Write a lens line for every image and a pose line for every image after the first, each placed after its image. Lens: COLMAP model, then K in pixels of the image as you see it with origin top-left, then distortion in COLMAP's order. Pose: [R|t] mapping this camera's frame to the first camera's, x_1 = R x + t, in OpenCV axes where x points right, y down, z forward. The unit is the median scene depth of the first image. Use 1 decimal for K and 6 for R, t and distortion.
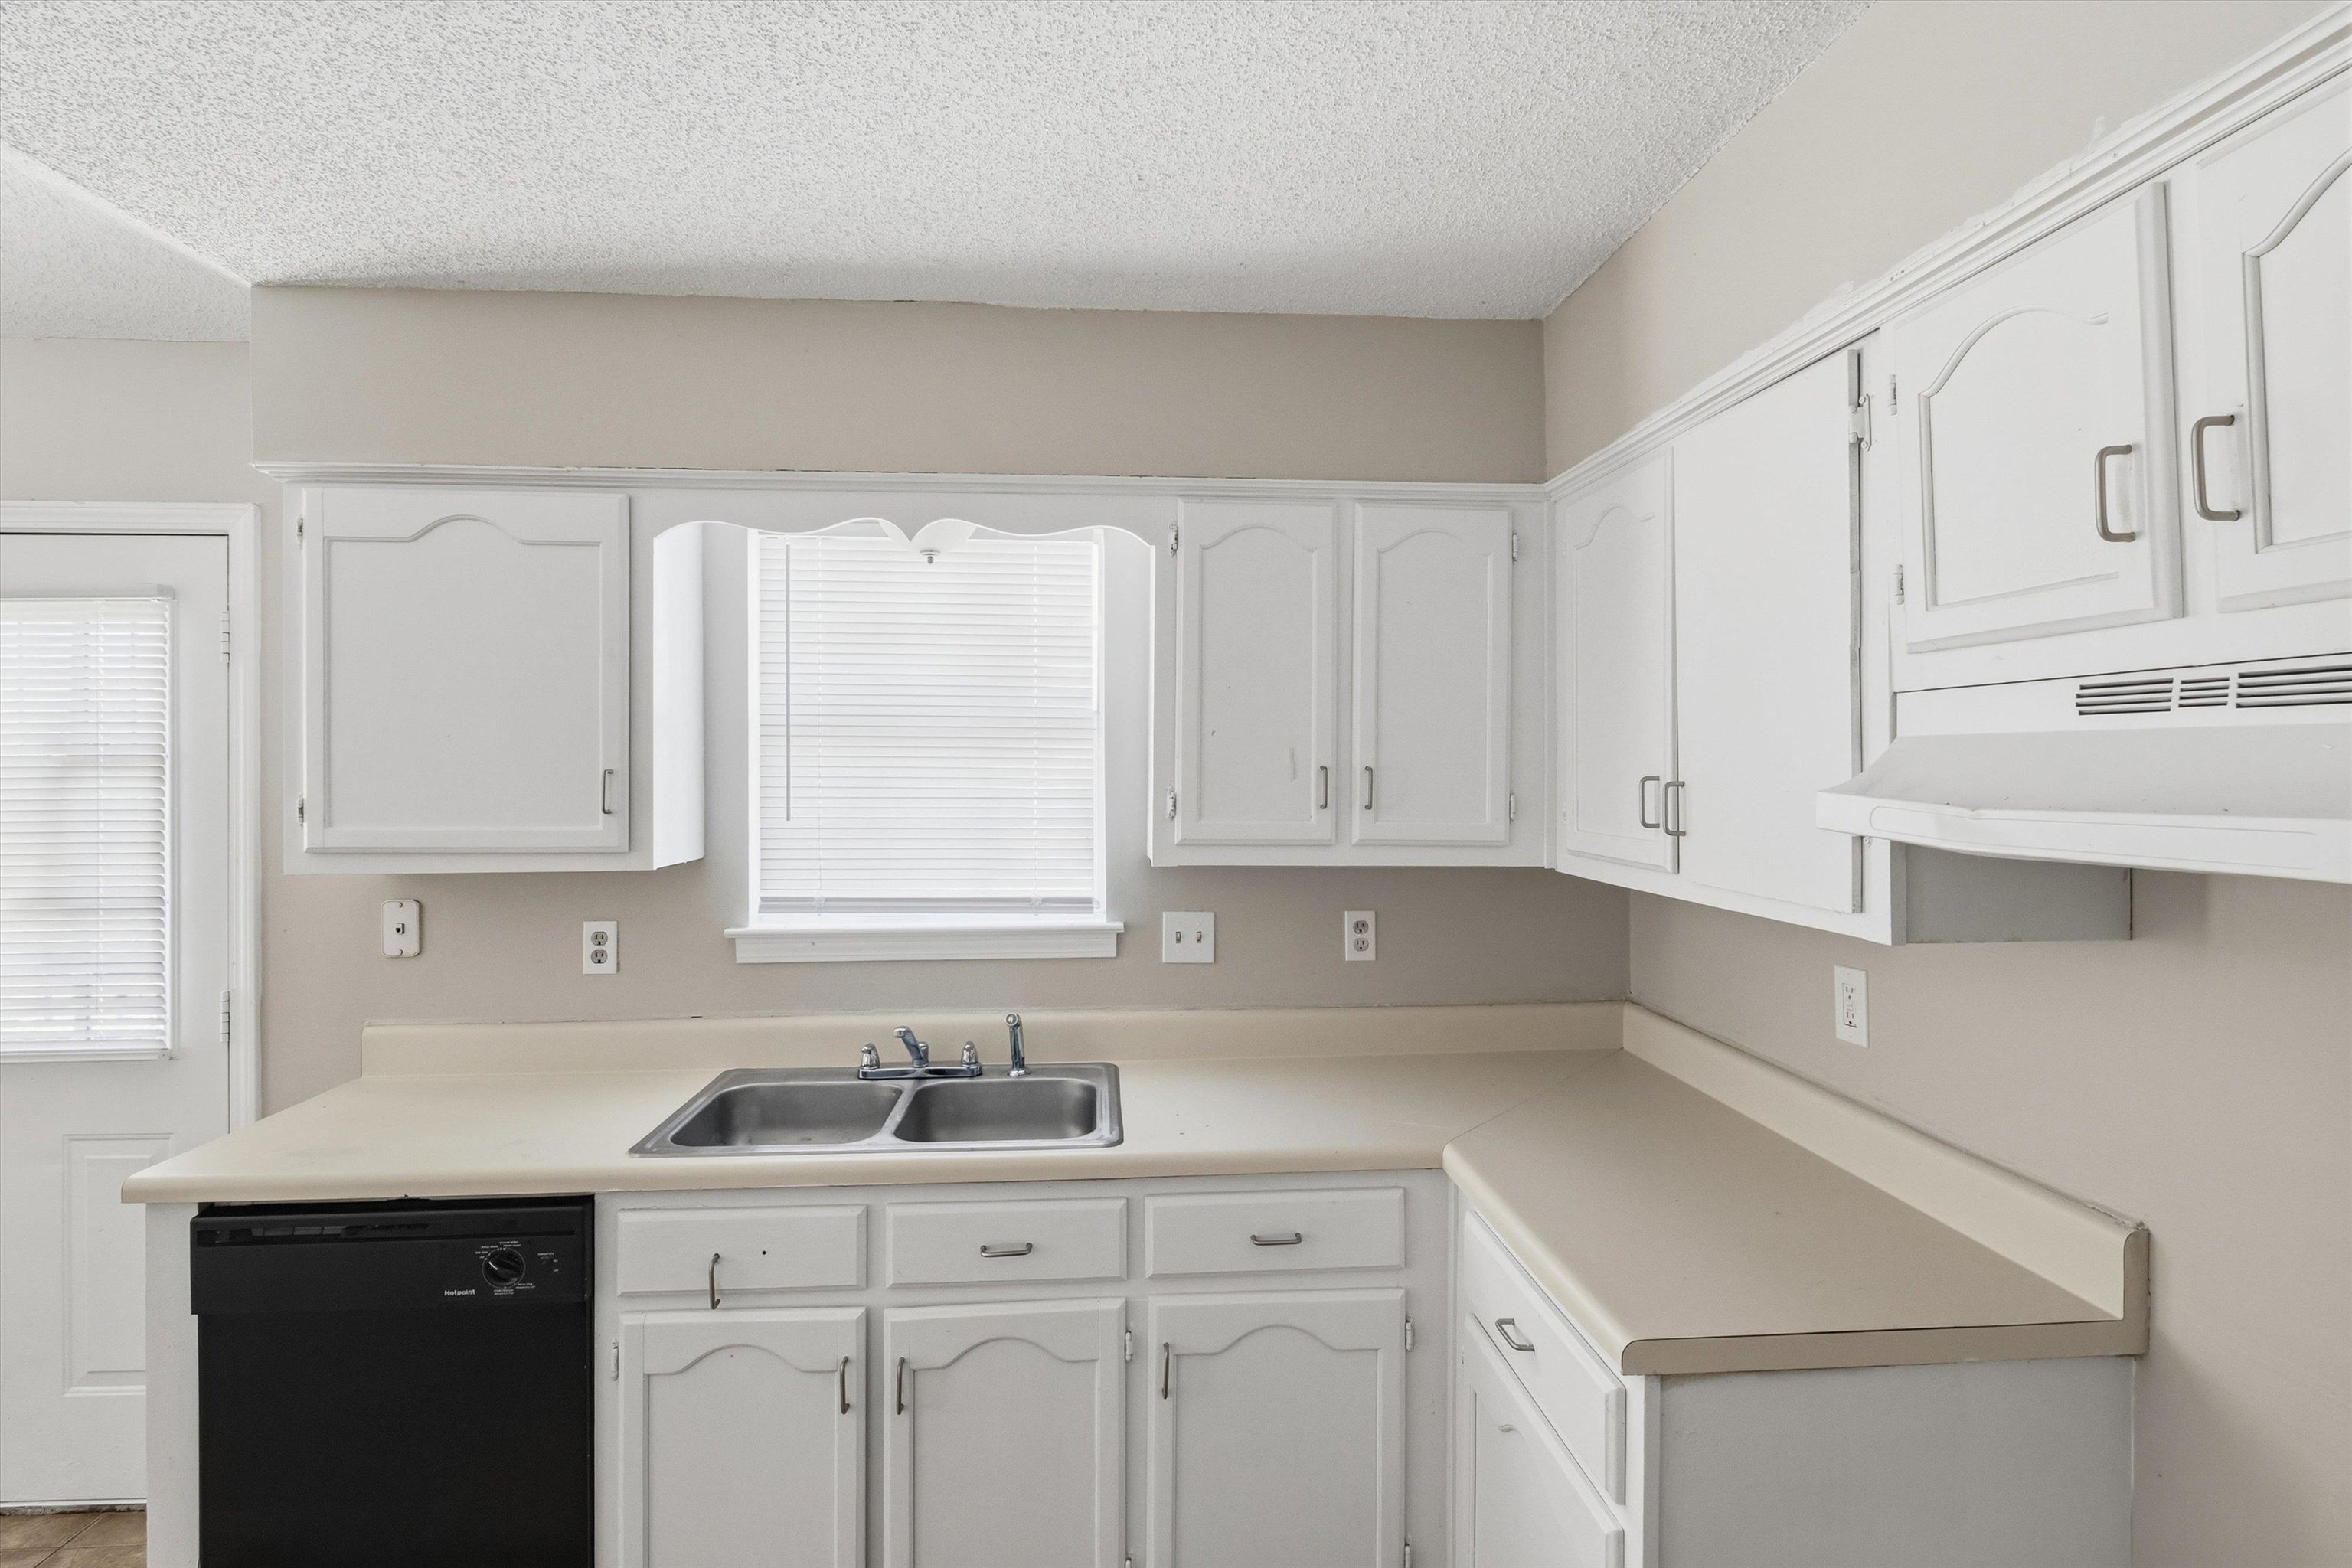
lens RADIAL K [[1163.0, 0, 1167.5], [0, 1163.0, 771.2], [0, 0, 1]] dist [0.007783, -0.000591]
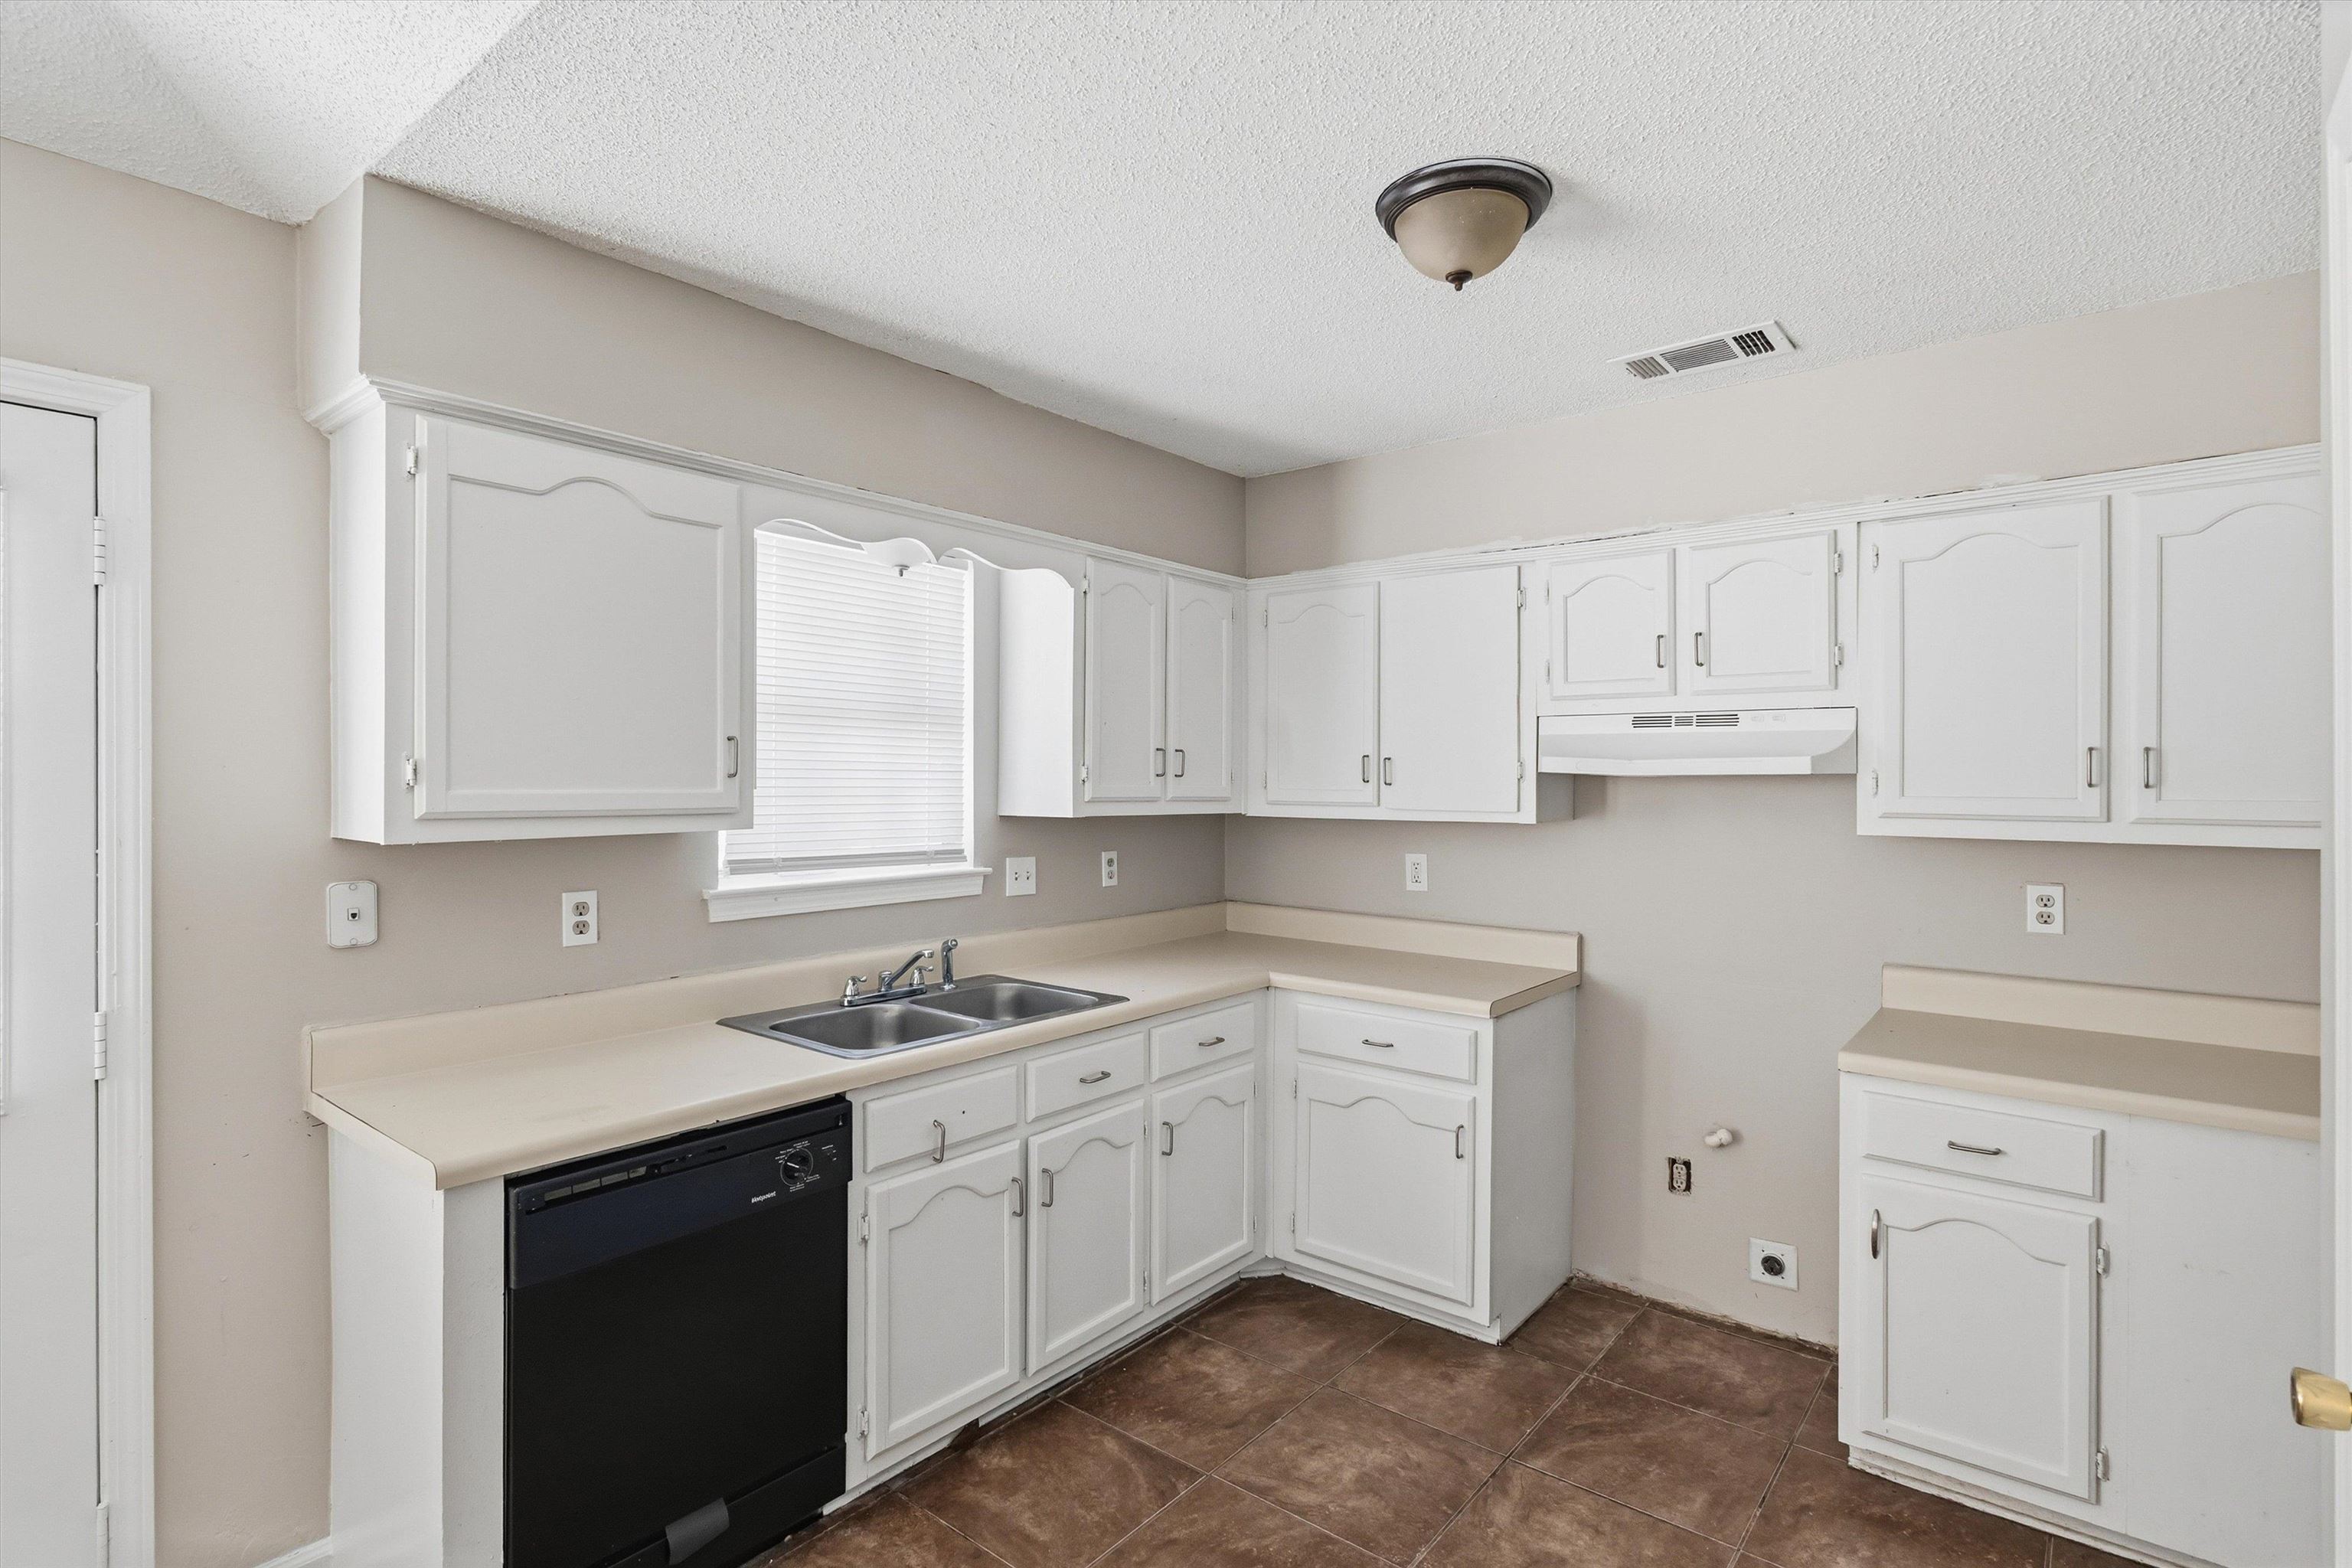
lens RADIAL K [[1148.3, 0, 1170.4], [0, 1148.3, 778.9], [0, 0, 1]] dist [0.002194, -0.000974]
pose [[0.687428, 0.002057, 0.726250, -0.942342], [-0.000988, 0.999998, -0.001897, 0.038560], [-0.726252, 0.000587, 0.687428, -0.034317]]
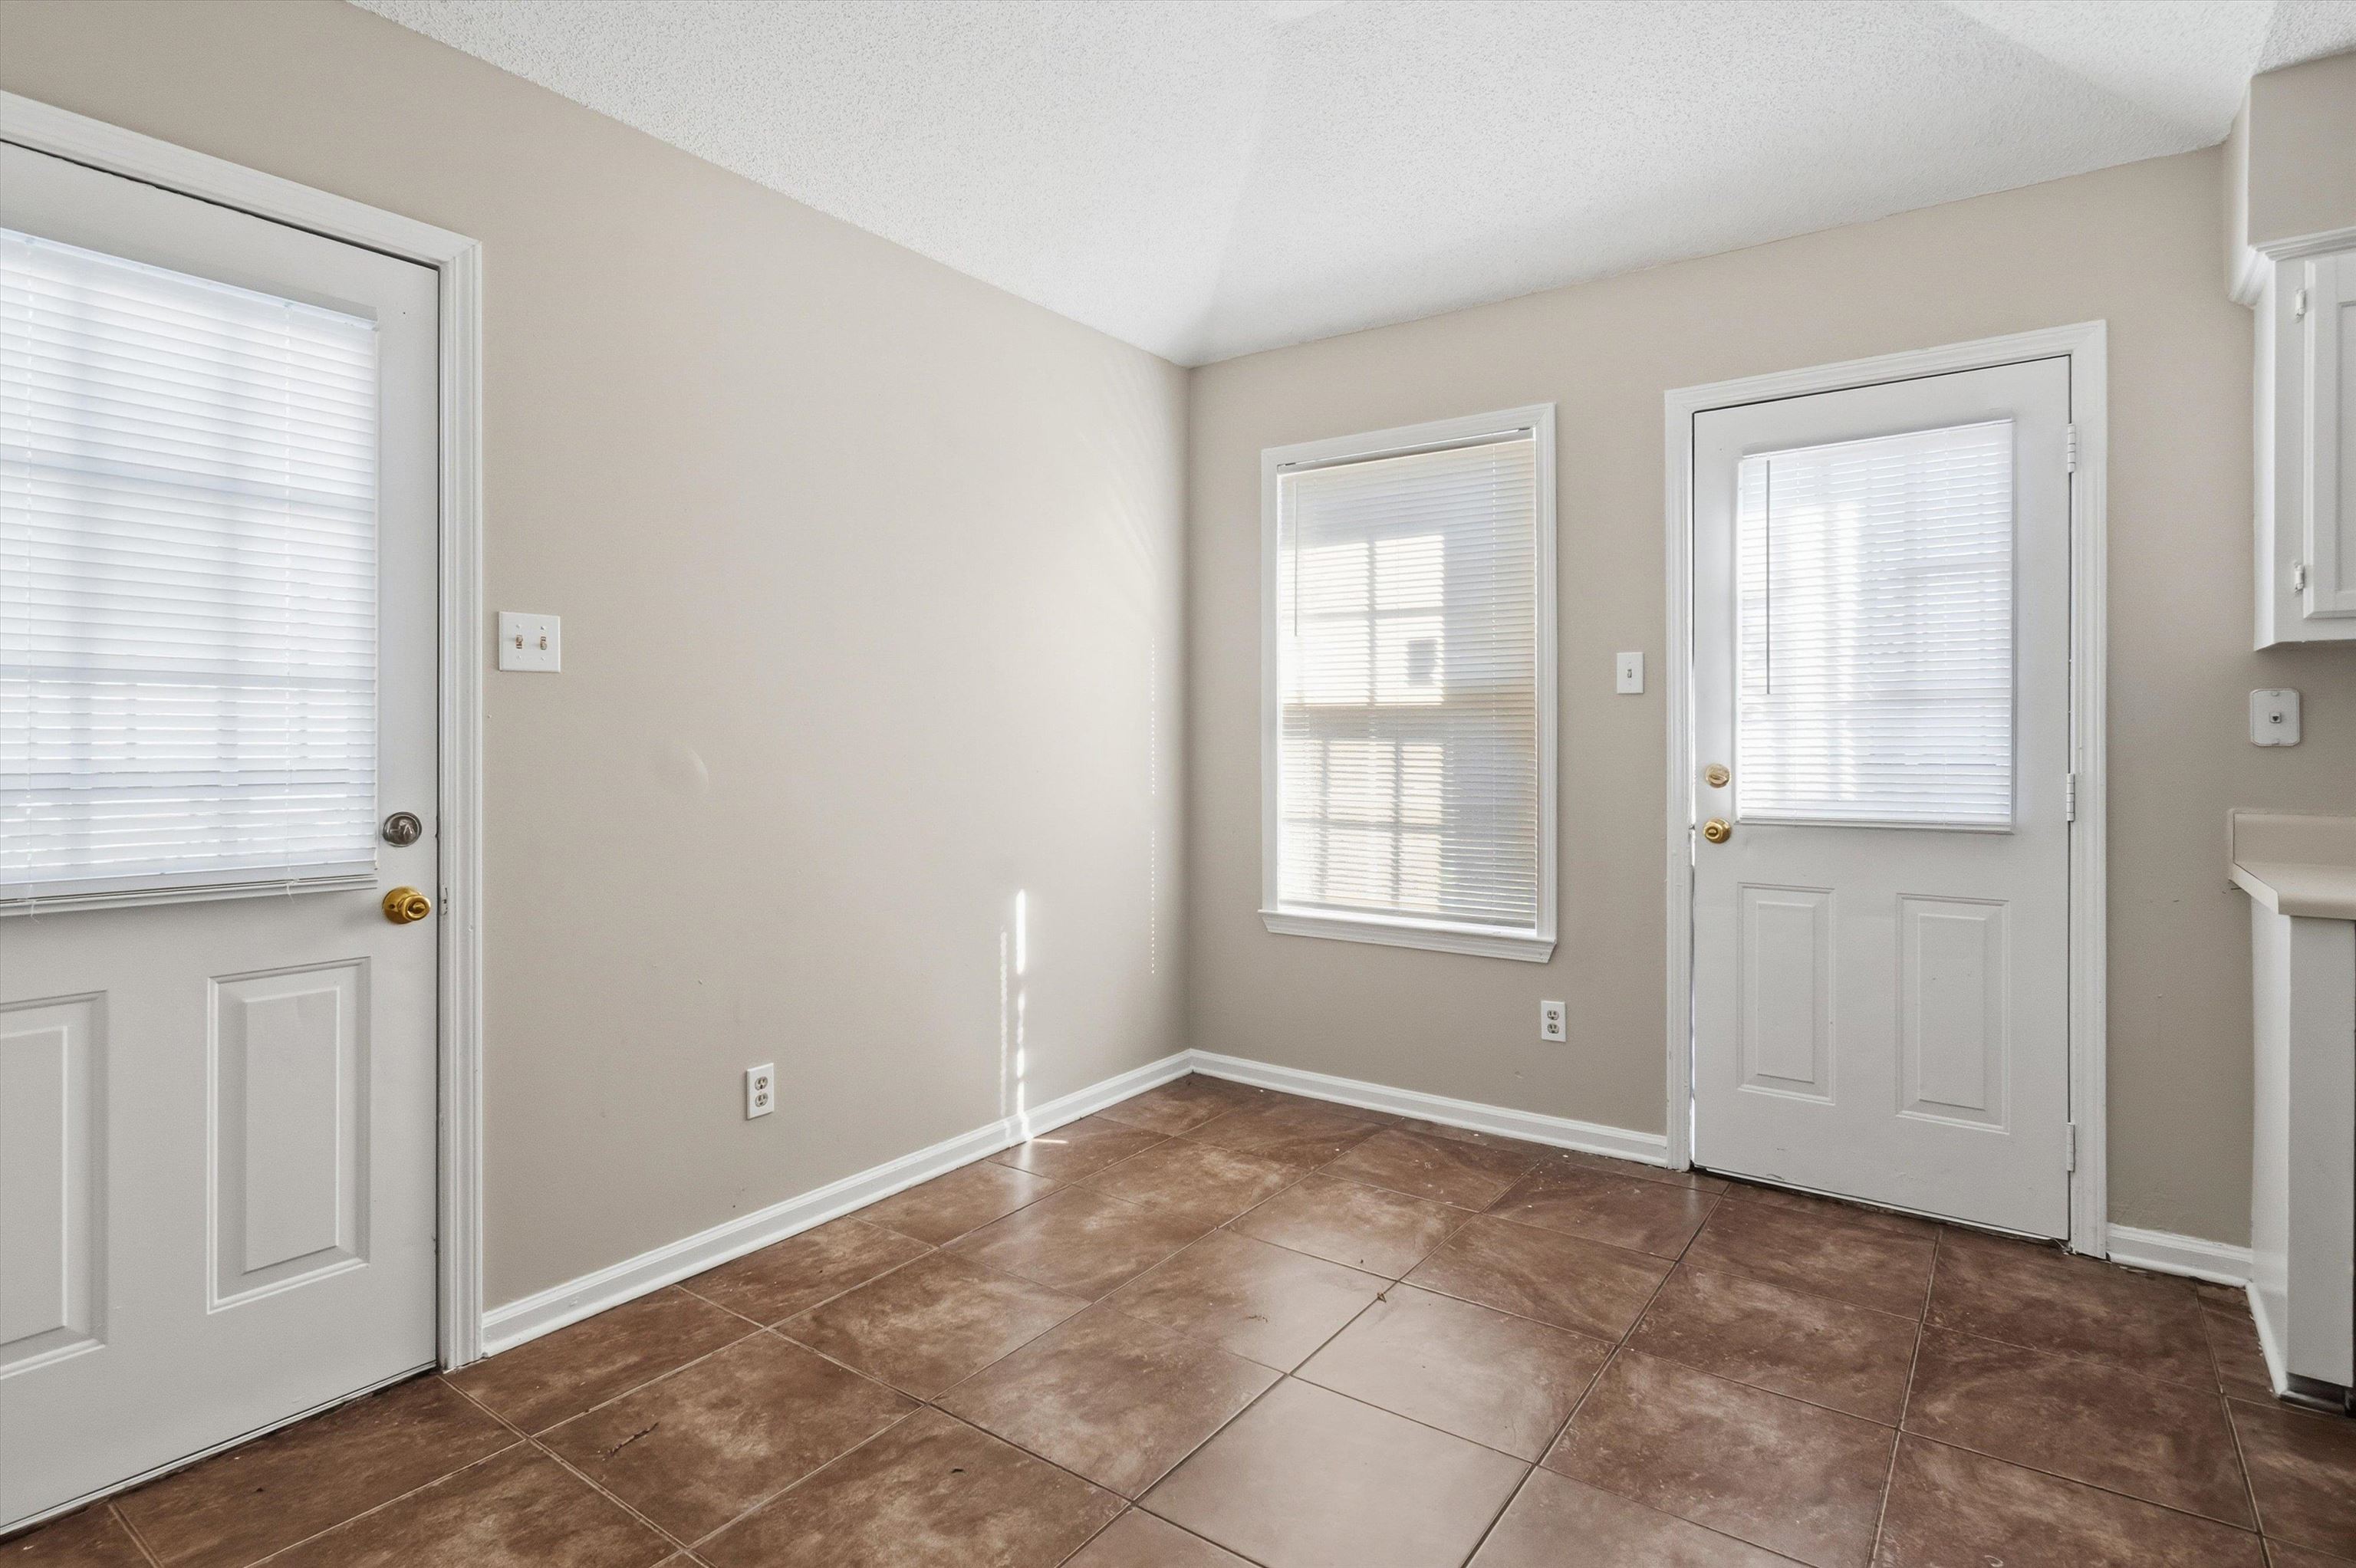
lens RADIAL K [[1194.5, 0, 1173.7], [0, 1194.5, 737.4], [0, 0, 1]] dist [0.000026, -0.000776]
pose [[0.763725, 0.003216, -0.645534, -0.785423], [-0.007246, 0.999967, -0.003591, 0.177571], [0.645501, 0.007420, 0.763723, -0.416384]]
